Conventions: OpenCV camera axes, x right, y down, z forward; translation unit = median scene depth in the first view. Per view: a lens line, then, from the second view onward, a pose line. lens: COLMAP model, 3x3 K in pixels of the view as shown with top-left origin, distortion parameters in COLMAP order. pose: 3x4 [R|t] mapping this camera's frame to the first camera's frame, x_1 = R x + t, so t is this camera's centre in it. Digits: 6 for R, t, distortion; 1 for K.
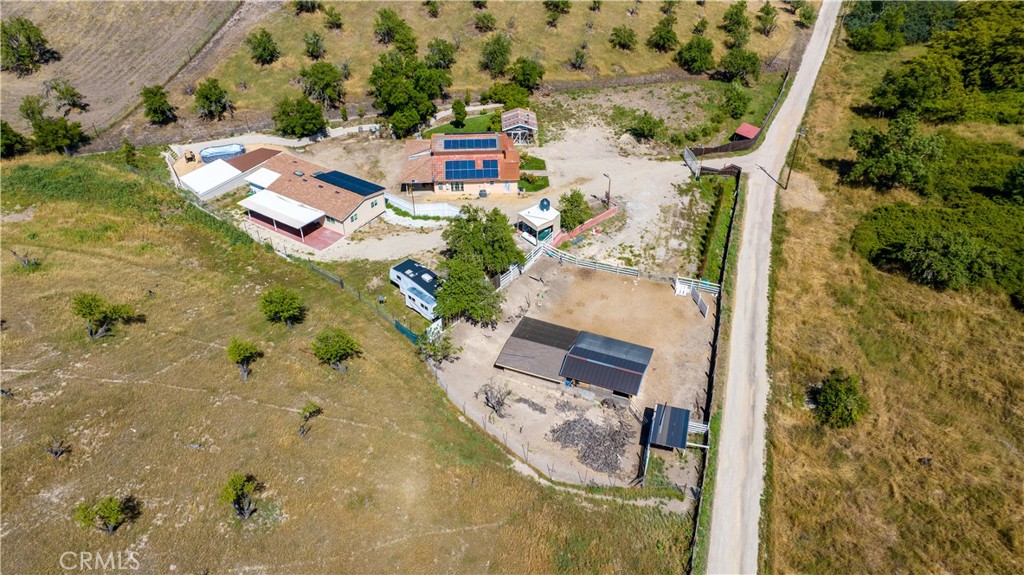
lens RADIAL K [[725.1, 0, 512.0], [0, 725.1, 287.5], [0, 0, 1]] dist [-0.012397, 0.001034]
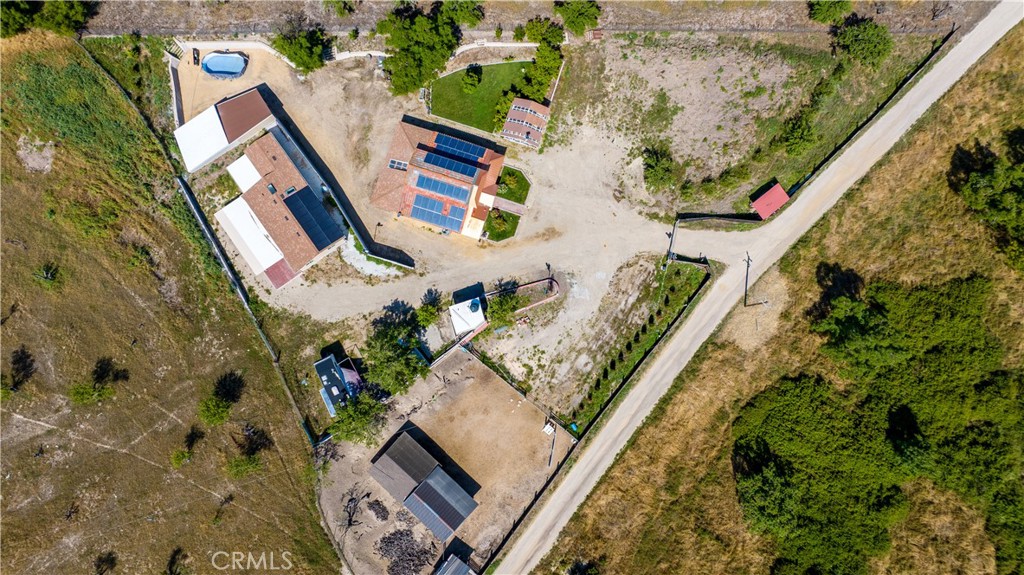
lens RADIAL K [[725.1, 0, 512.0], [0, 725.1, 287.5], [0, 0, 1]] dist [-0.012397, 0.001034]
pose [[0.933274, 0.355925, -0.048128, 0.133726], [-0.212465, 0.655143, 0.725015, -0.893830], [0.289582, -0.666412, 0.687050, 0.275942]]
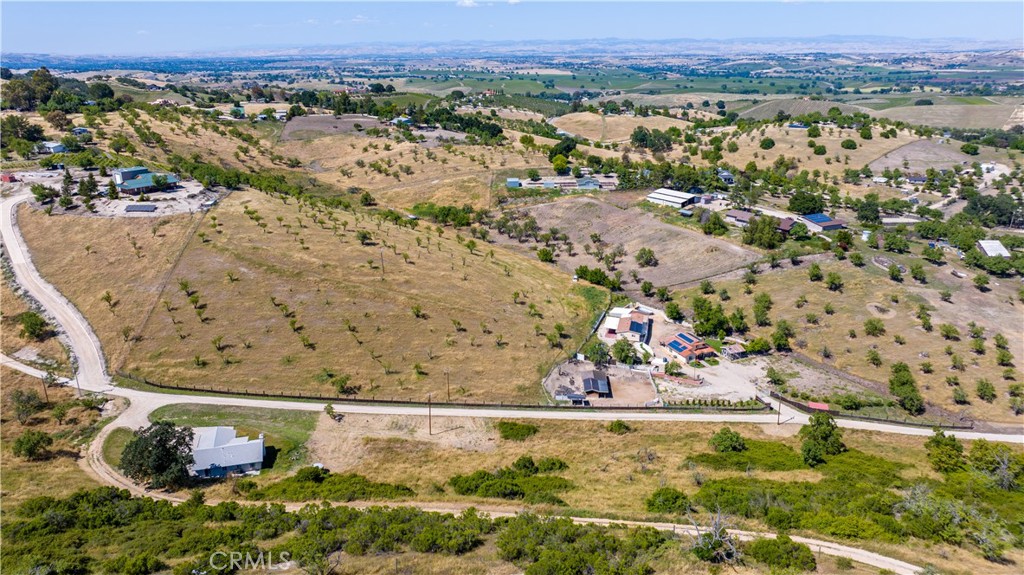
lens RADIAL K [[725.1, 0, 512.0], [0, 725.1, 287.5], [0, 0, 1]] dist [-0.012397, 0.001034]
pose [[0.322395, 0.304171, -0.896405, 1.925059], [-0.578972, 0.812550, 0.067487, -0.228404], [0.748901, 0.497236, 0.438068, -0.489589]]
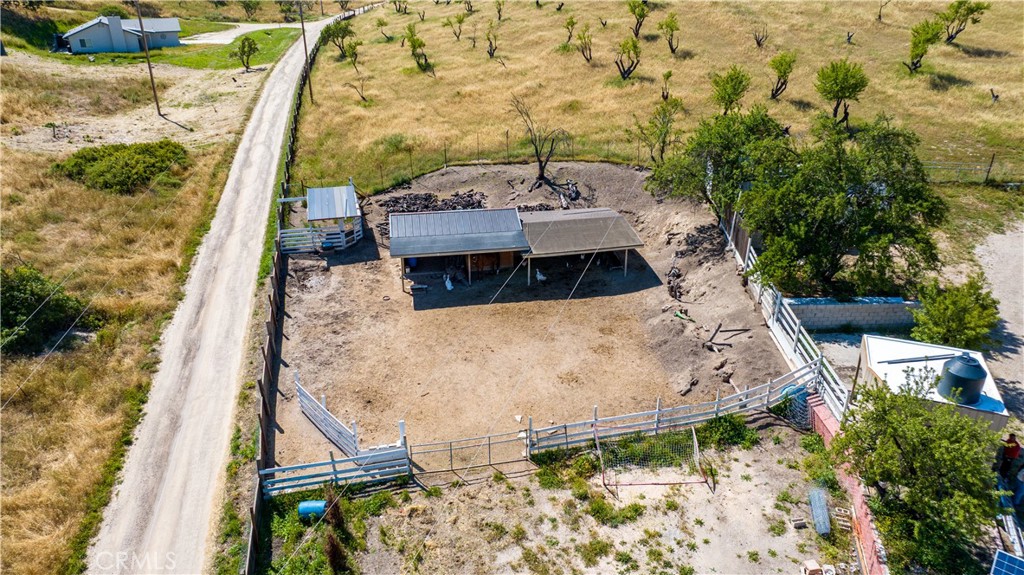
lens RADIAL K [[725.1, 0, 512.0], [0, 725.1, 287.5], [0, 0, 1]] dist [-0.012397, 0.001034]
pose [[-0.859709, 0.213551, -0.464001, 0.283090], [-0.308258, 0.507415, 0.804678, -0.275296], [0.407281, 0.834821, -0.370400, 0.957652]]
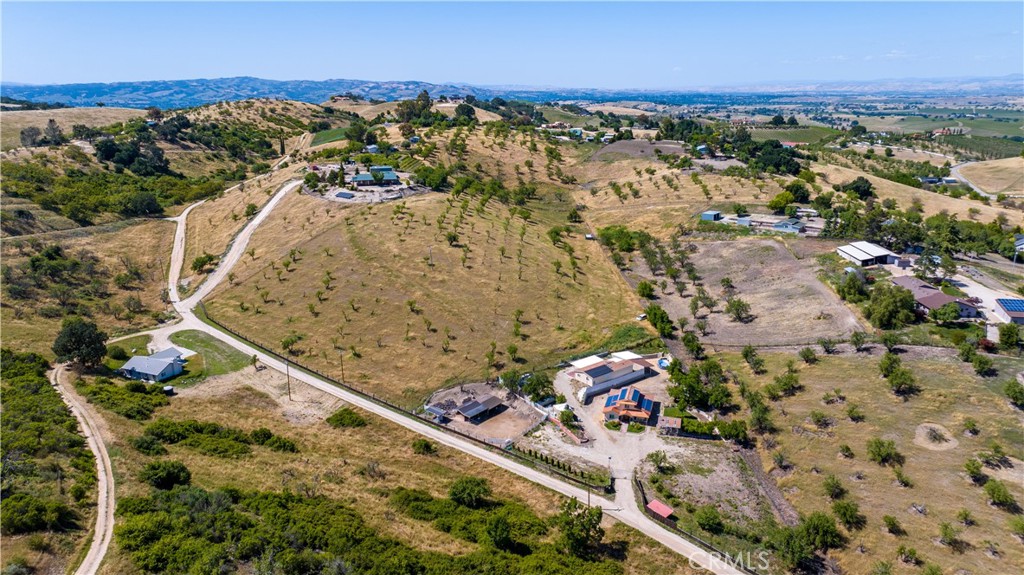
lens RADIAL K [[725.1, 0, 512.0], [0, 725.1, 287.5], [0, 0, 1]] dist [-0.012397, 0.001034]
pose [[-0.323979, 0.263236, -0.908705, 1.887211], [-0.576591, 0.706567, 0.410251, -1.110341], [0.750054, 0.656864, -0.077133, 0.772676]]
